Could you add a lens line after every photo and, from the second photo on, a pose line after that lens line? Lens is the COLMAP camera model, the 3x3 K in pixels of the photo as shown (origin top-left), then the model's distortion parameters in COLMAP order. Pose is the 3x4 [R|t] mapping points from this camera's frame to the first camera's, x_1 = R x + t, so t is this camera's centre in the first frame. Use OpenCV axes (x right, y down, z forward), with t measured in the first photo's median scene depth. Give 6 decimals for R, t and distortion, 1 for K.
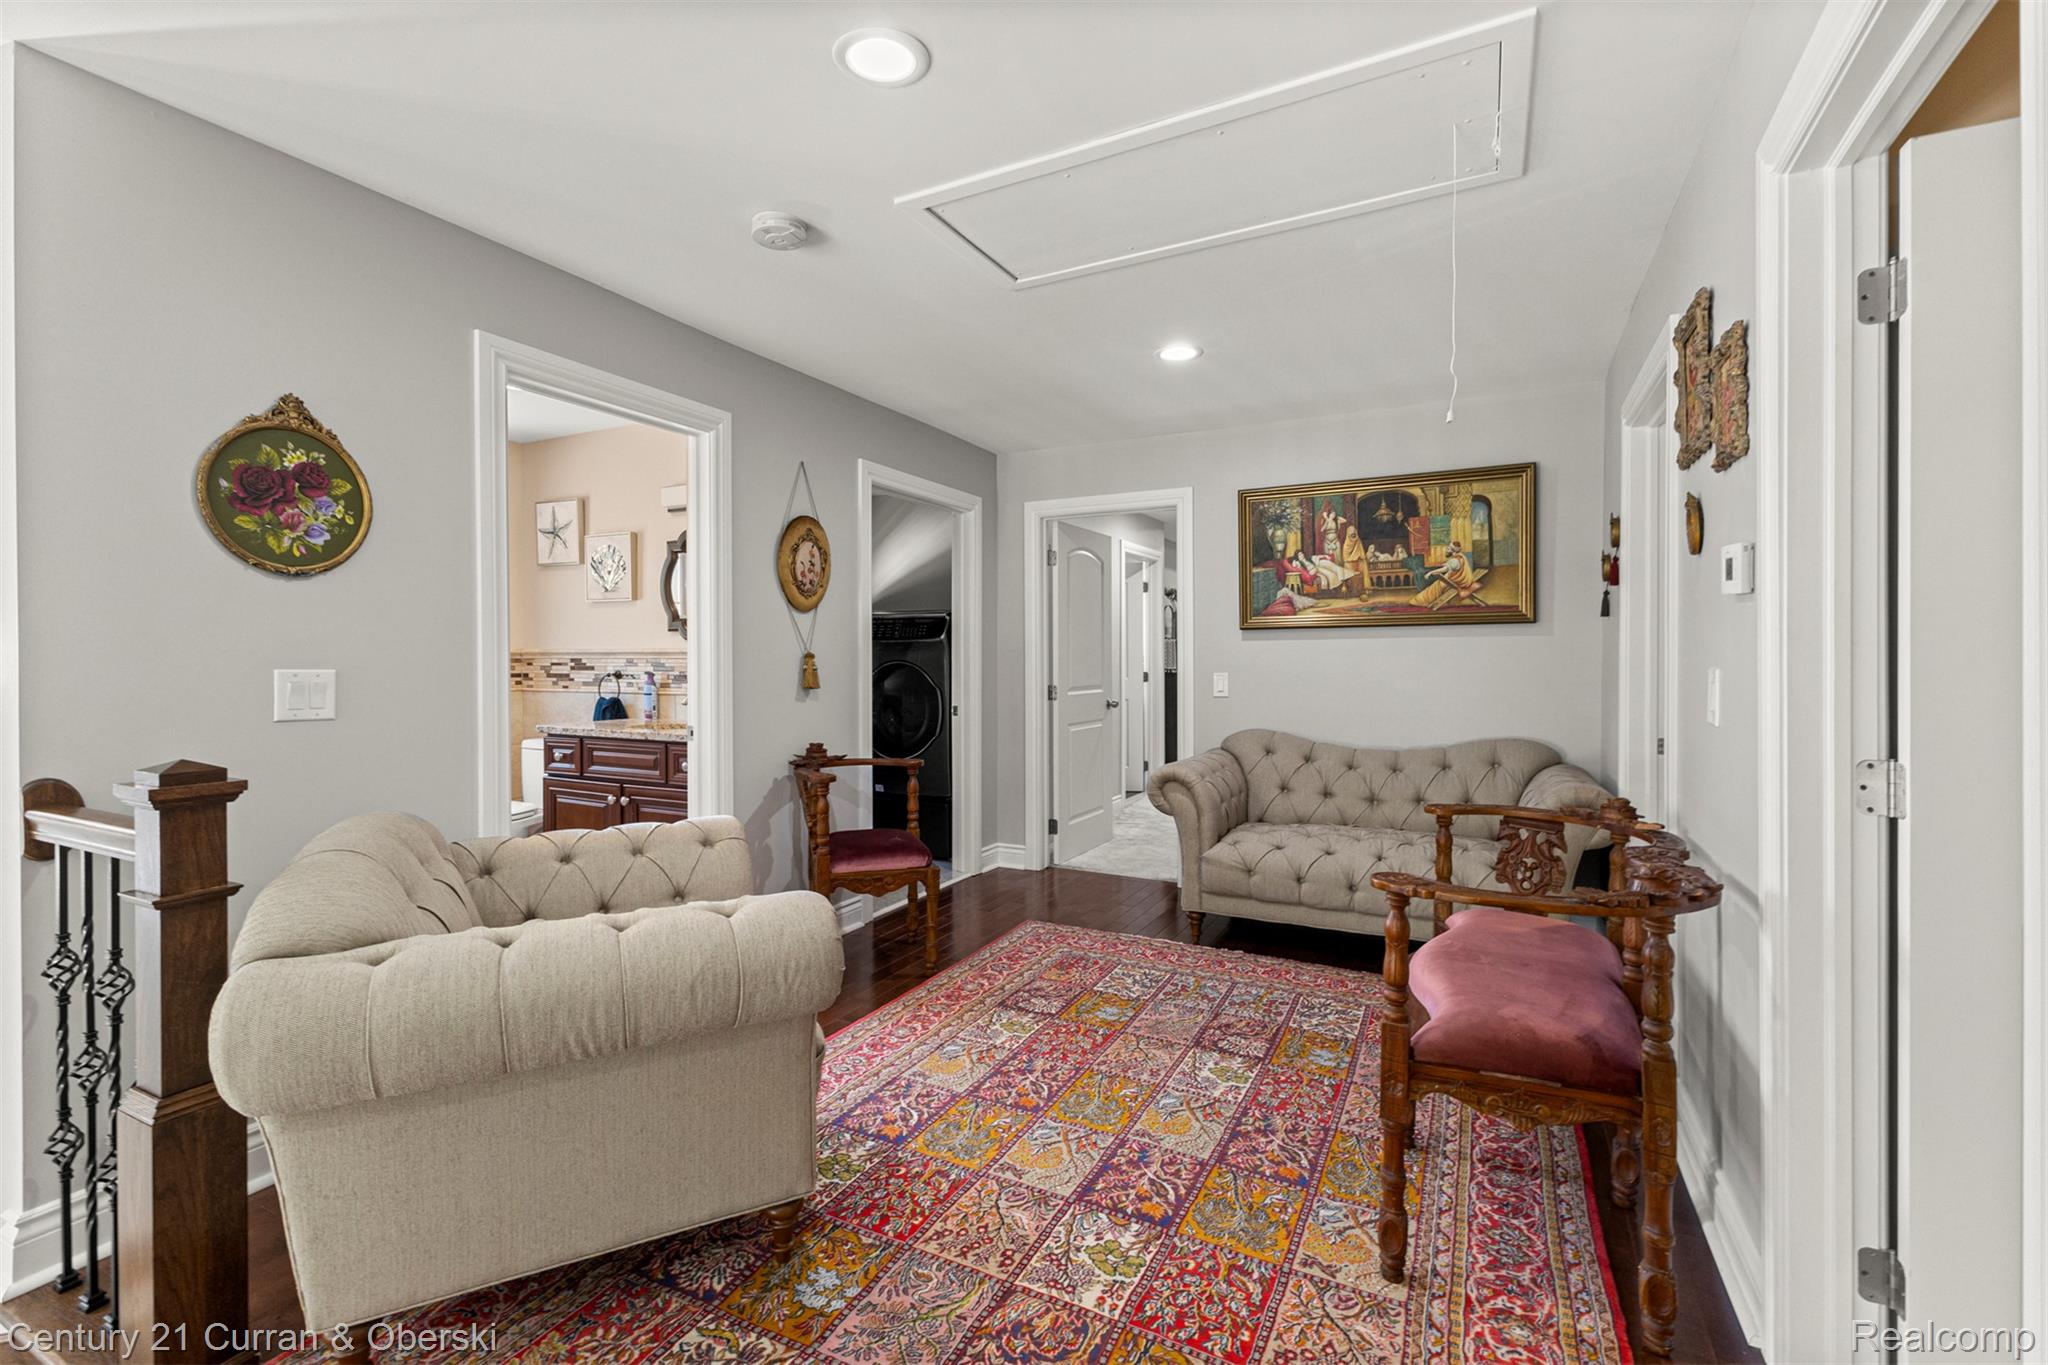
lens RADIAL K [[884.7, 0, 1016.8], [0, 884.7, 672.1], [0, 0, 1]] dist [0.001262, 0.000100]
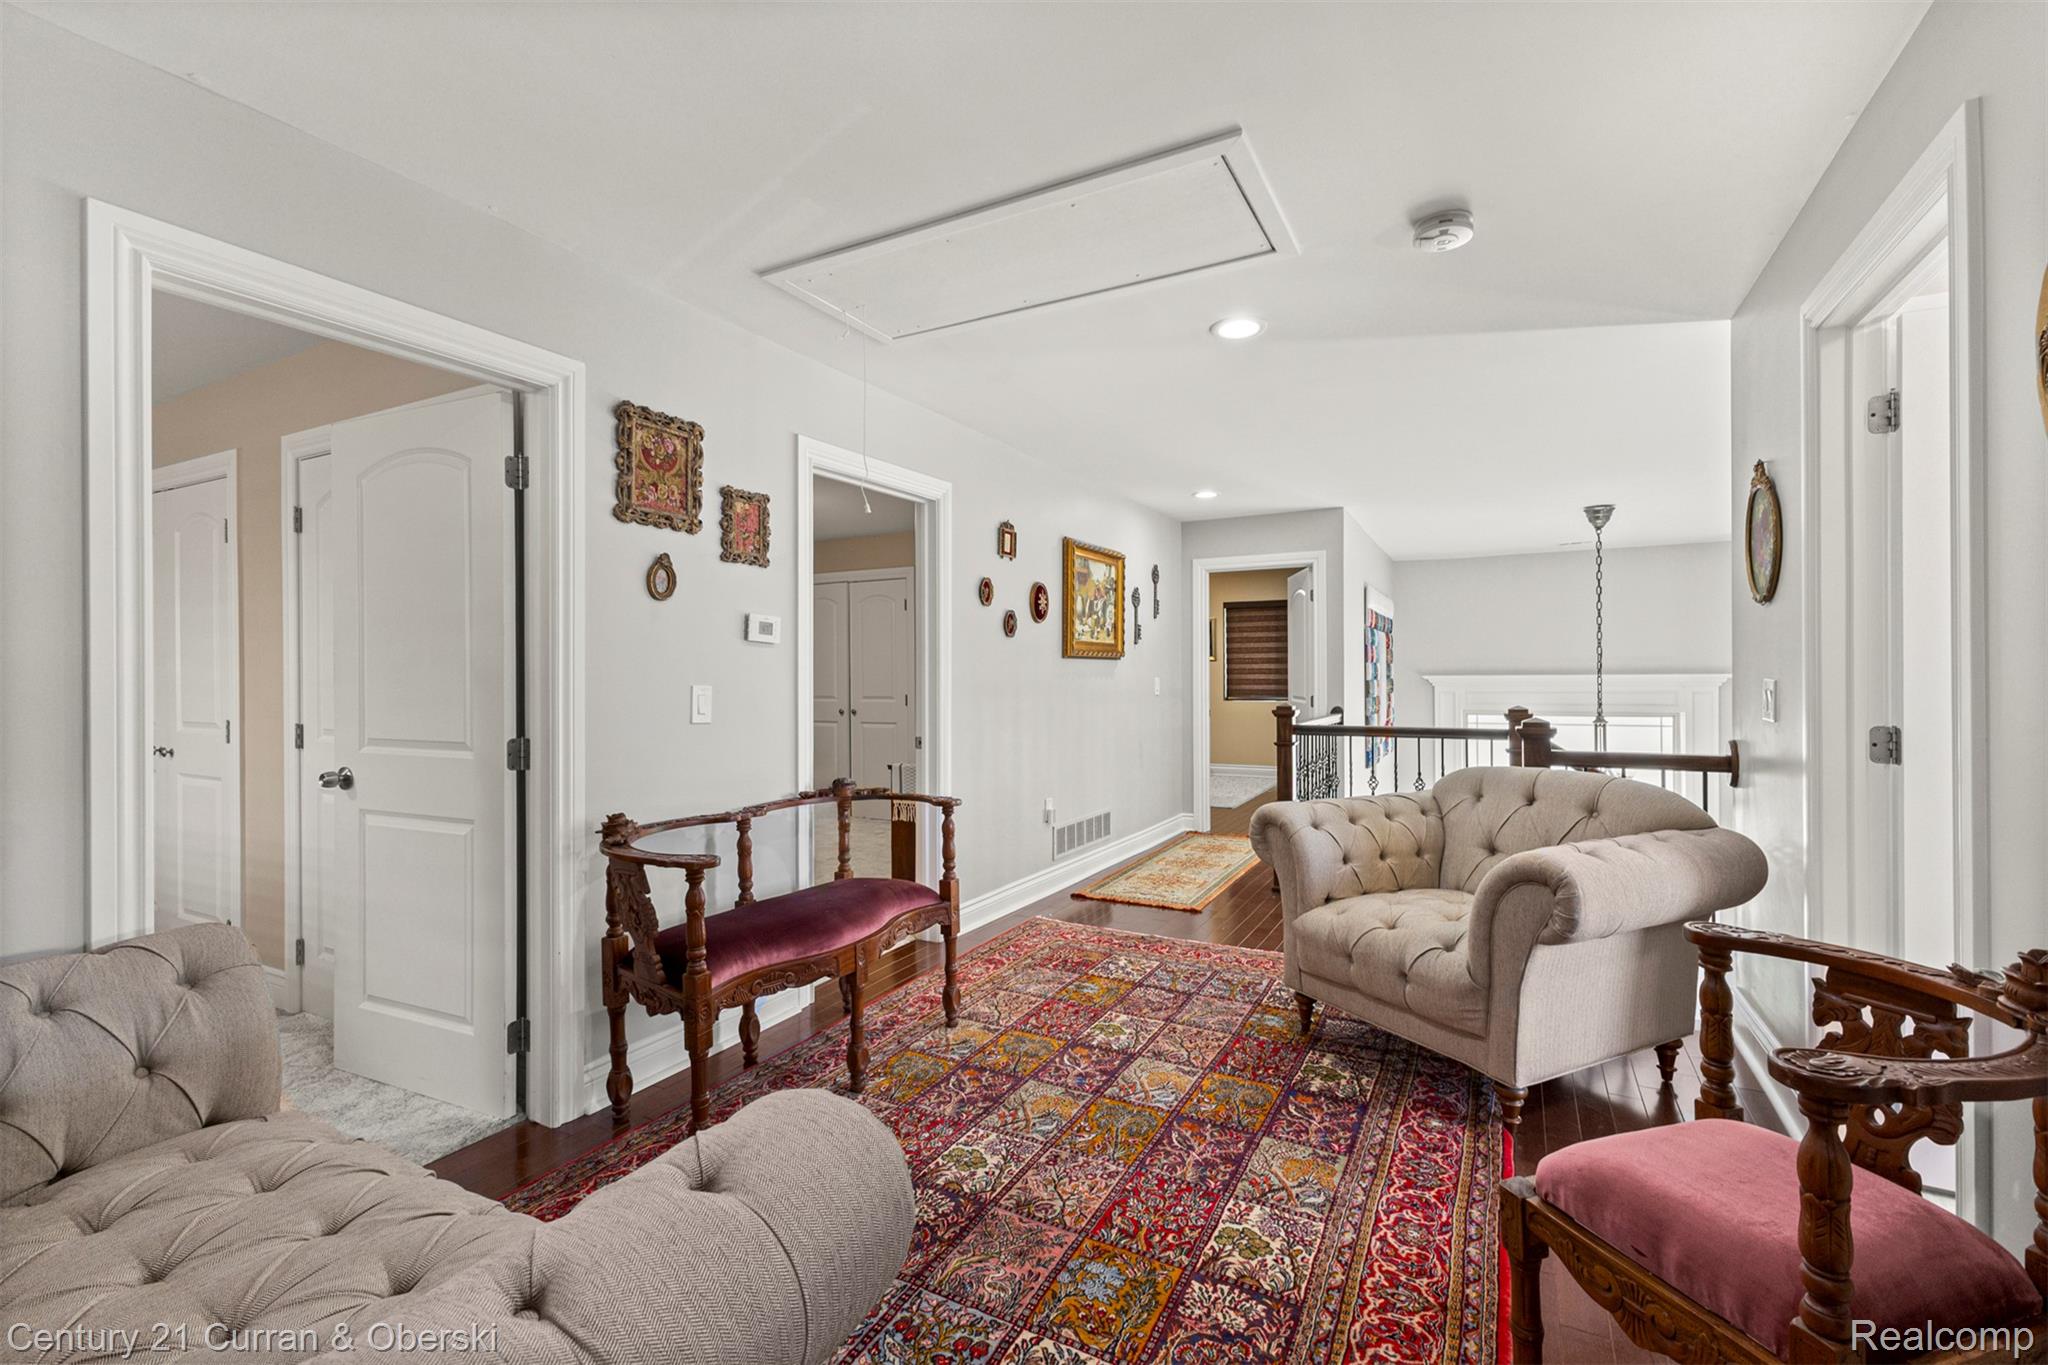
lens RADIAL K [[884.7, 0, 1016.8], [0, 884.7, 672.1], [0, 0, 1]] dist [0.001262, 0.000100]
pose [[-0.999683, 0.010594, 0.022832, 0.109360], [0.010870, 0.999869, 0.011967, -0.020030], [-0.022702, 0.012212, -0.999668, 1.224652]]
